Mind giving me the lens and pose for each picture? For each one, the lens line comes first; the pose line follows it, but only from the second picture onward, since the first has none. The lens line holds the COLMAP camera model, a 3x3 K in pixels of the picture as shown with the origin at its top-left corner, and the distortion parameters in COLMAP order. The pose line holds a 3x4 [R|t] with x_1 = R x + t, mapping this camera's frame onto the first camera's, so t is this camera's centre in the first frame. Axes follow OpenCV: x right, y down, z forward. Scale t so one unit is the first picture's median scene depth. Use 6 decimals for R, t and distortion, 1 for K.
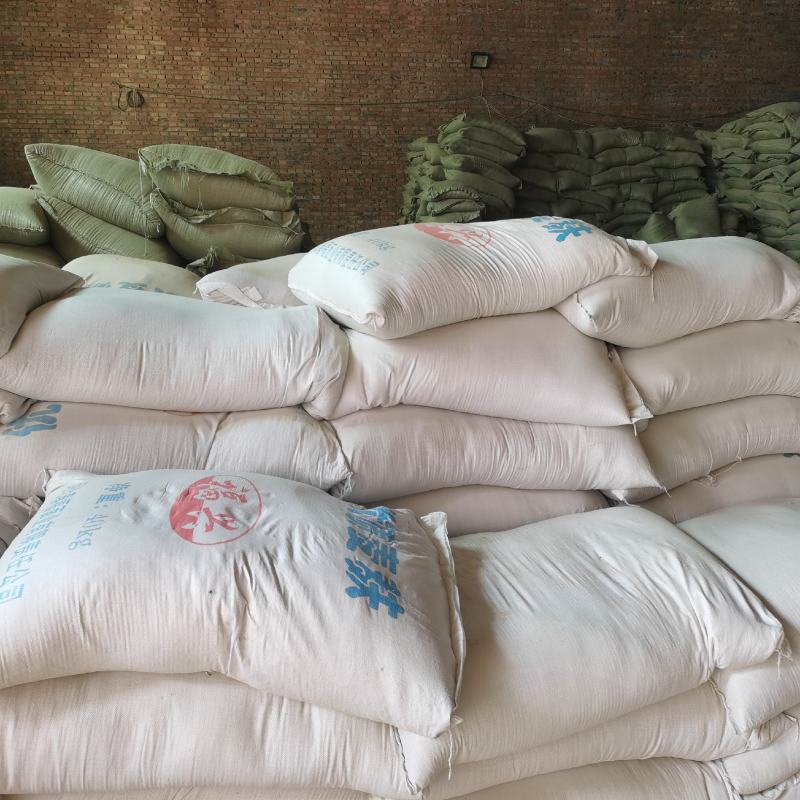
lens RADIAL K [[856.5, 0, 400.0], [0, 856.5, 400.0], [0, 0, 1]] dist [0.061008, -0.028314]
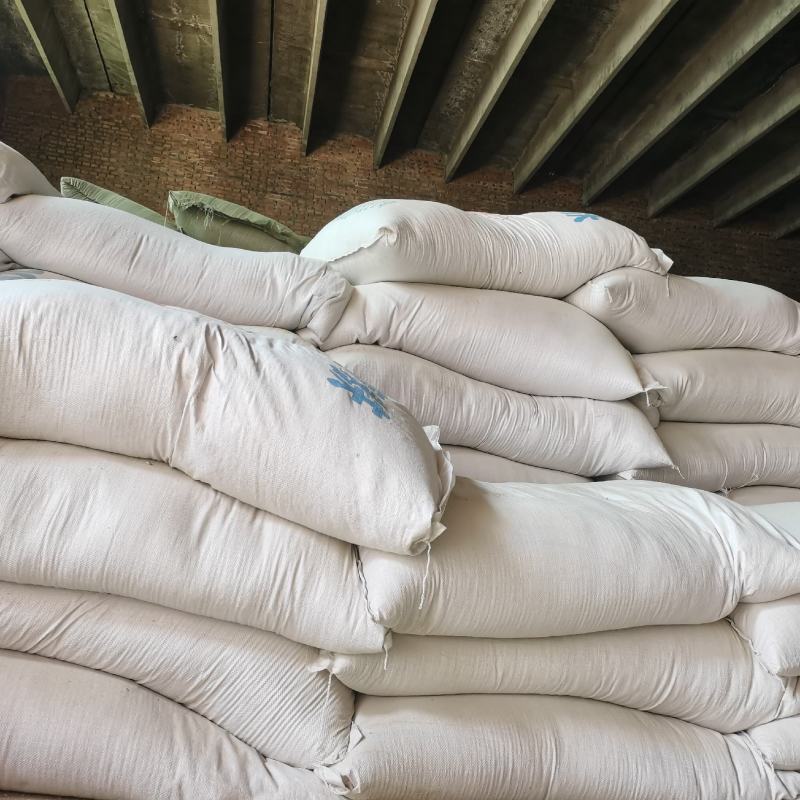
lens RADIAL K [[856.5, 0, 400.0], [0, 856.5, 400.0], [0, 0, 1]] dist [0.061008, -0.028314]
pose [[0.991869, 0.127232, -0.002964, 0.013162], [-0.121575, 0.940363, -0.317707, 0.440872], [-0.037635, 0.315484, 0.948184, 0.156438]]
